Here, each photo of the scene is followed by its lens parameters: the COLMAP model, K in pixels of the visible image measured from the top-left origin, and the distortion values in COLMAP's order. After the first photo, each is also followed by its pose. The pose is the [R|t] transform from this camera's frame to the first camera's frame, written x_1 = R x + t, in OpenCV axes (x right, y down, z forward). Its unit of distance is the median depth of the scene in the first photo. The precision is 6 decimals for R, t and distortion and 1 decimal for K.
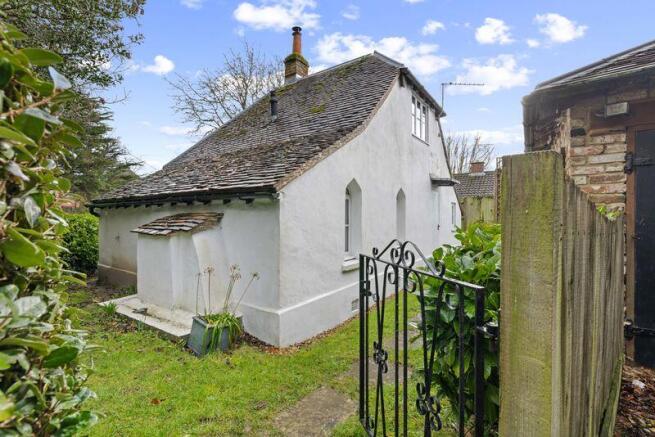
lens RADIAL K [[302.3, 0, 328.1], [0, 302.3, 218.8], [0, 0, 1]] dist [0.000766, 0.000117]
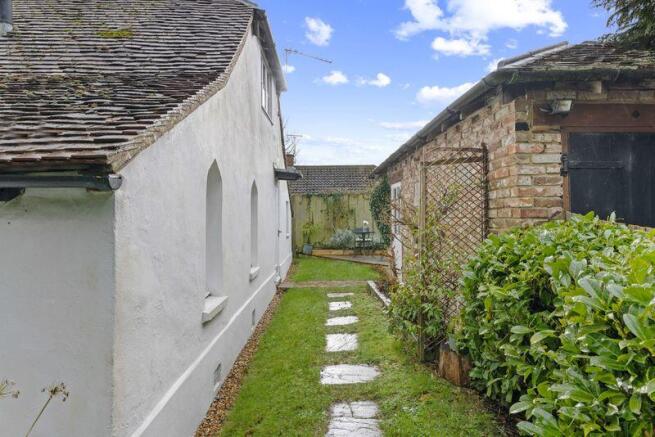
lens RADIAL K [[375.9, 0, 334.9], [0, 375.9, 206.7], [0, 0, 1]] dist [0.004563, -0.000040]
pose [[0.808131, 0.007111, 0.588960, -0.238860], [0.013161, 0.999459, -0.030126, -0.024186], [-0.588855, 0.032097, 0.807601, 0.408201]]
